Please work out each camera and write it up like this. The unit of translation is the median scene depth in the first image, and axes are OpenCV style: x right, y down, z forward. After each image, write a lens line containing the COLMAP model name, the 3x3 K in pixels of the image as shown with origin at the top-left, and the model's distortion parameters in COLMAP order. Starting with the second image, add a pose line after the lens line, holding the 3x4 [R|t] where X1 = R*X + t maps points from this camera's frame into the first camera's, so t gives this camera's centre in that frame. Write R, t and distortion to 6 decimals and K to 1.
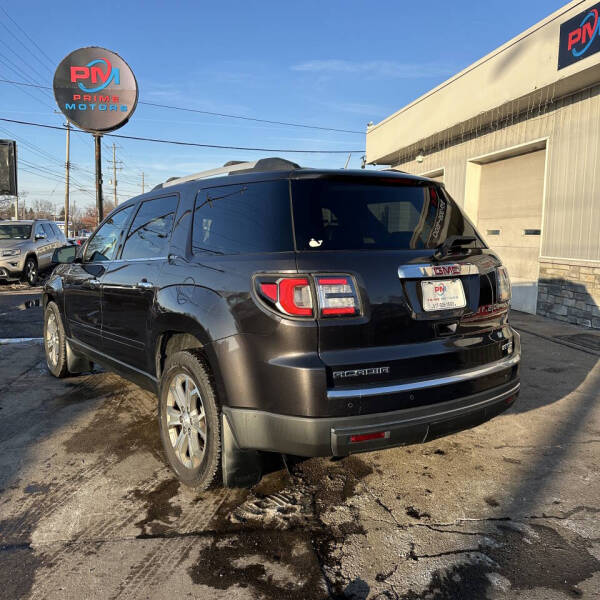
lens RADIAL K [[558.1, 0, 301.2], [0, 558.1, 294.4], [0, 0, 1]] dist [0.068883, -0.110170]
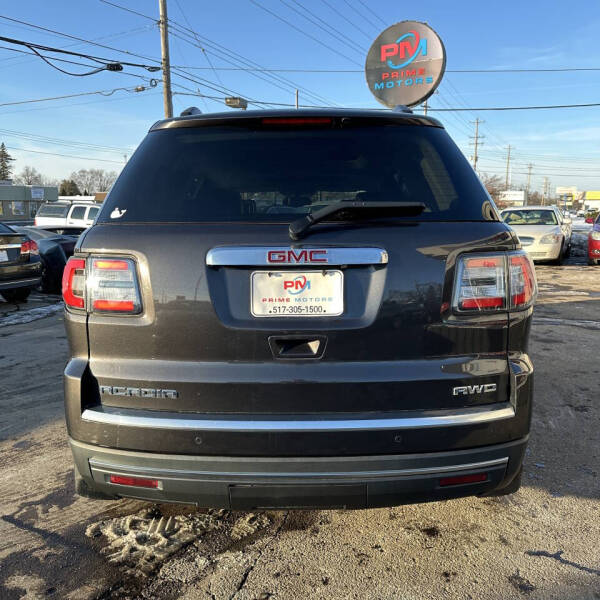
lens RADIAL K [[558.1, 0, 301.2], [0, 558.1, 294.4], [0, 0, 1]] dist [0.068883, -0.110170]
pose [[0.806932, 0.075030, -0.585859, 0.224827], [-0.051107, 0.997048, 0.057299, -0.012625], [0.588429, -0.016295, 0.808385, 0.172605]]
